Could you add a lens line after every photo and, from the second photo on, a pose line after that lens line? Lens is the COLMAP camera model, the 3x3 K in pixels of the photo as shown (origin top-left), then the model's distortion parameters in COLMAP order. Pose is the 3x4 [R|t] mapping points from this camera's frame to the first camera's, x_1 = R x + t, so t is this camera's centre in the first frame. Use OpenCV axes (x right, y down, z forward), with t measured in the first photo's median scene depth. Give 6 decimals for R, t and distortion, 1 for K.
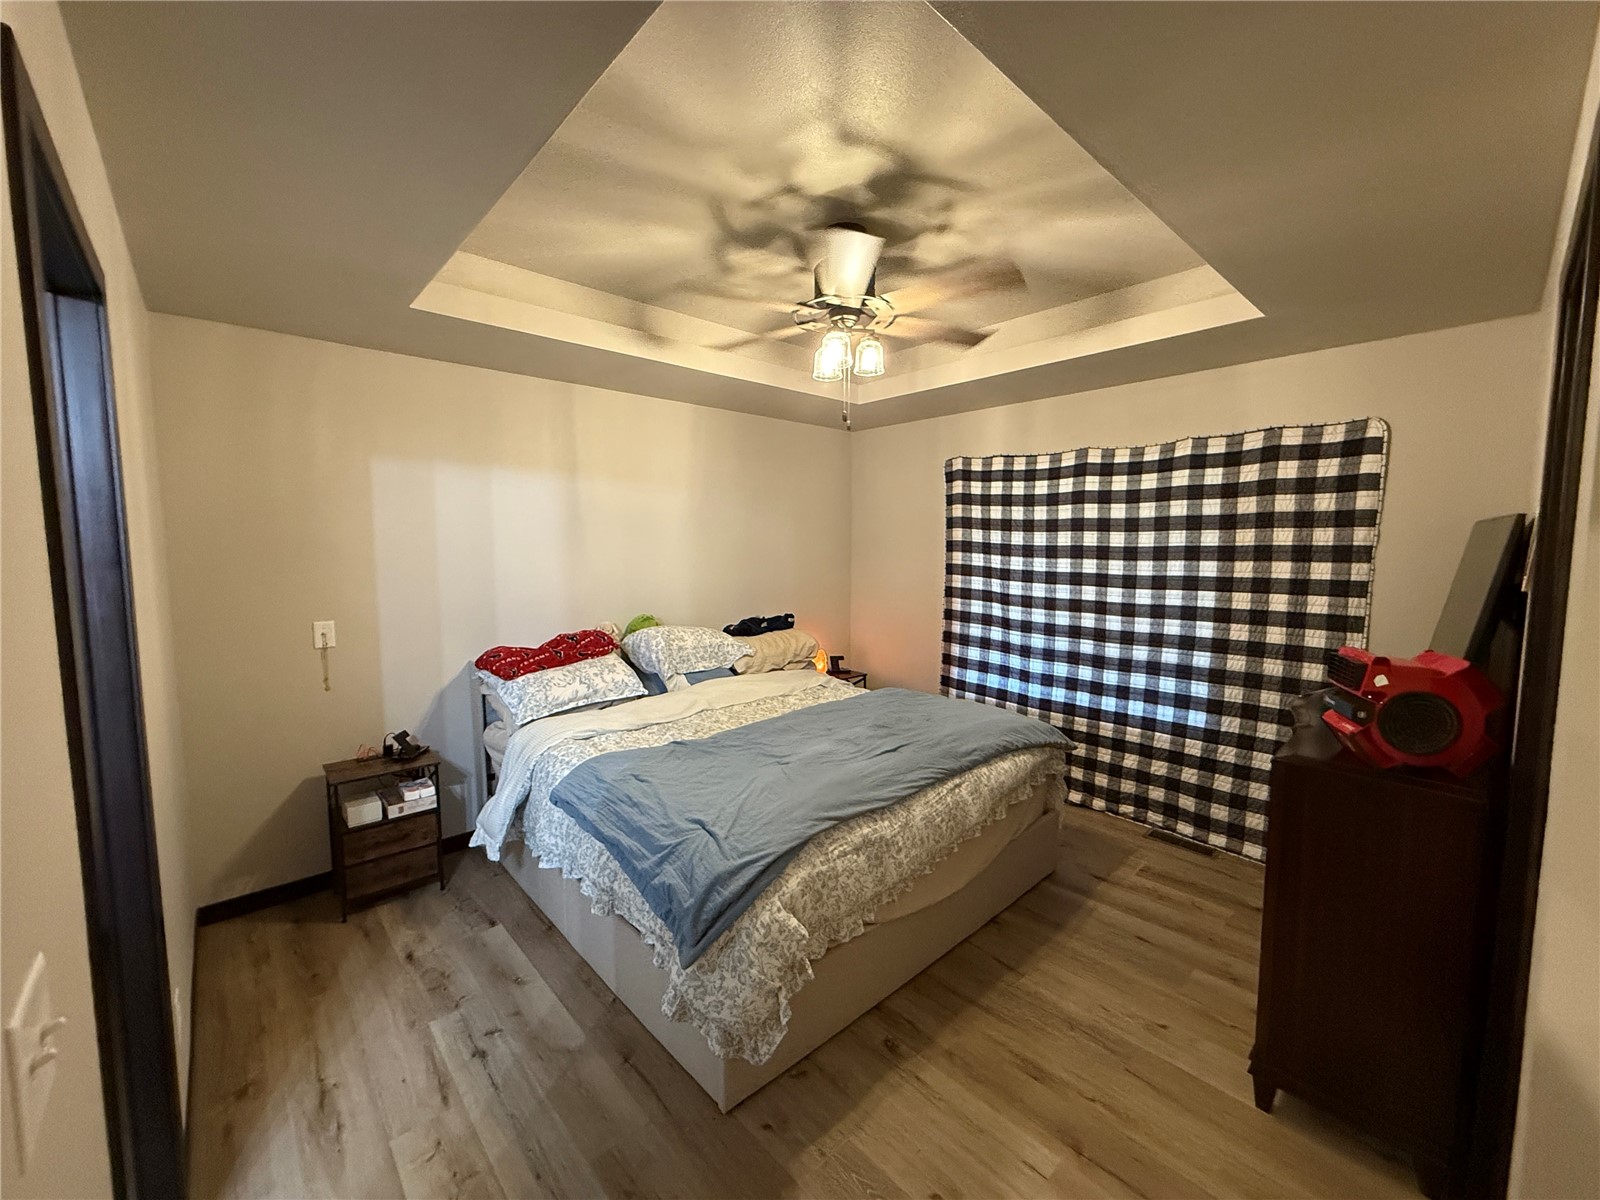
lens RADIAL K [[636.8, 0, 801.9], [0, 636.8, 599.1], [0, 0, 1]] dist [-0.000282, -0.000040]
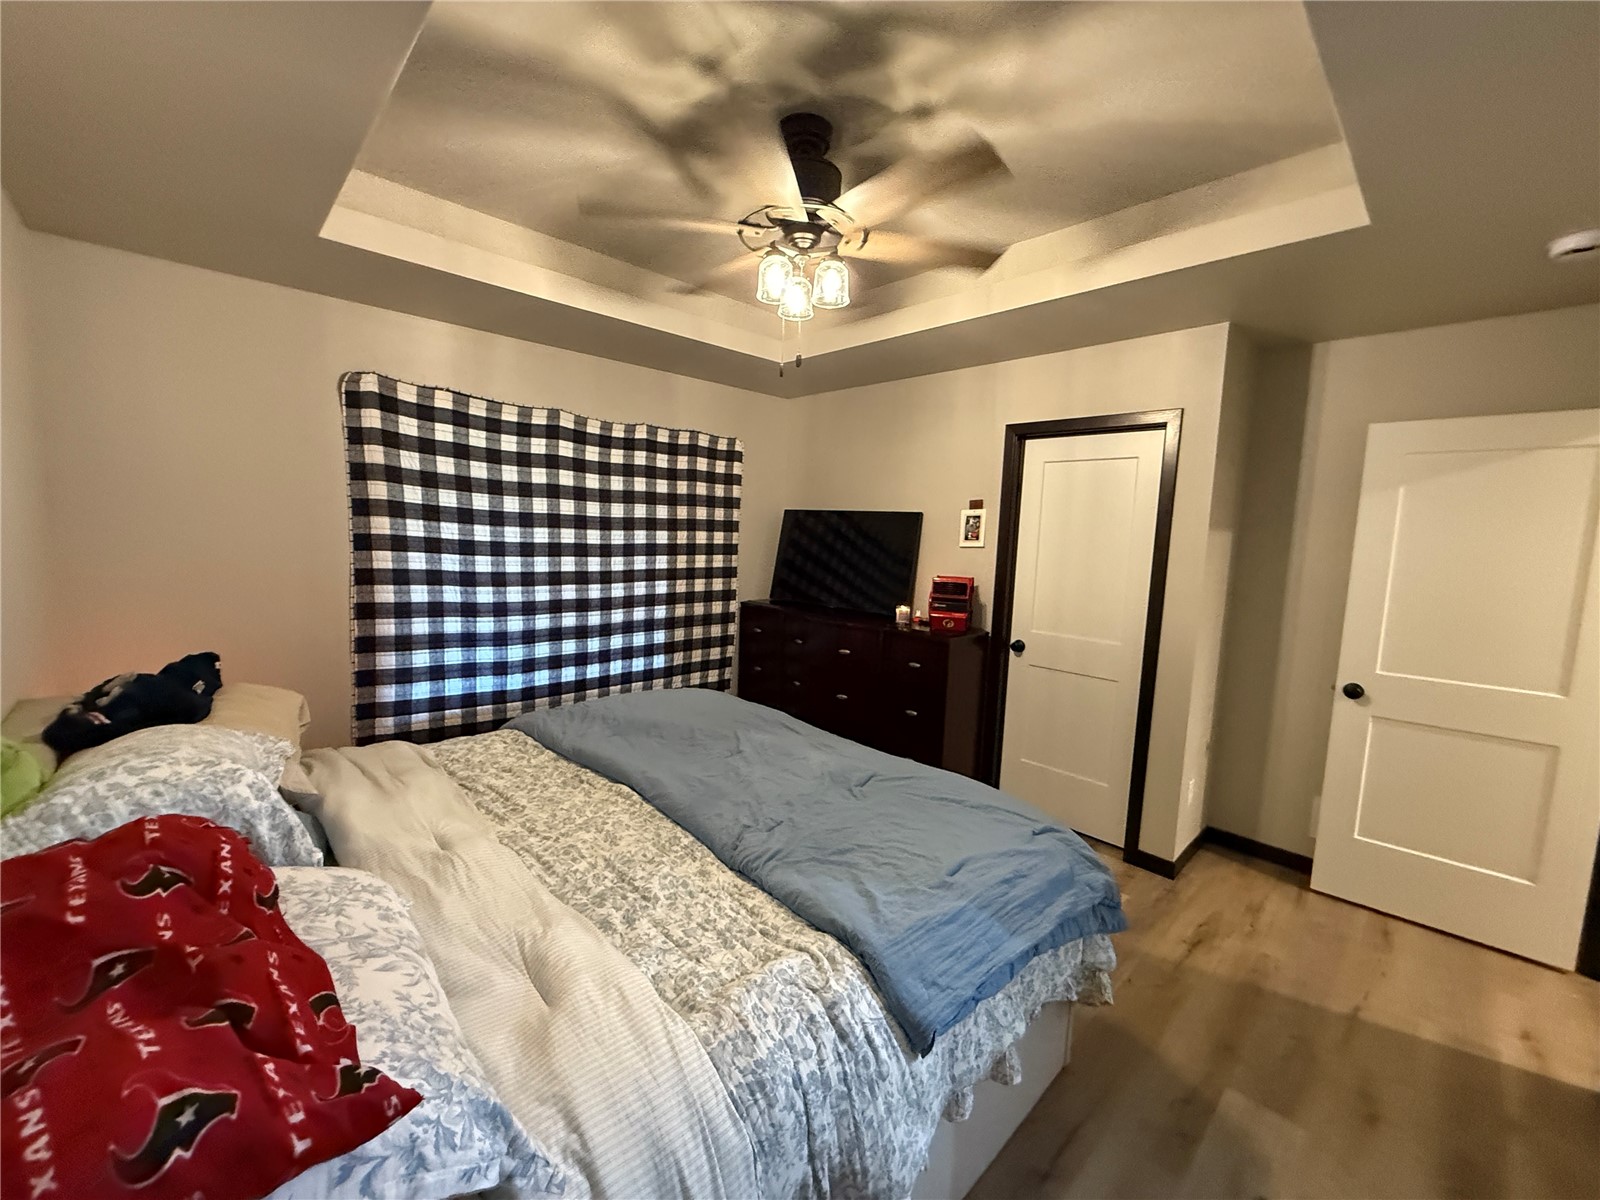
lens RADIAL K [[636.8, 0, 801.9], [0, 636.8, 599.1], [0, 0, 1]] dist [-0.000282, -0.000040]
pose [[-0.024057, -0.122043, 0.992233, -0.525422], [0.042308, 0.991507, 0.122979, -0.061092], [-0.998815, 0.044937, -0.018690, 0.674994]]
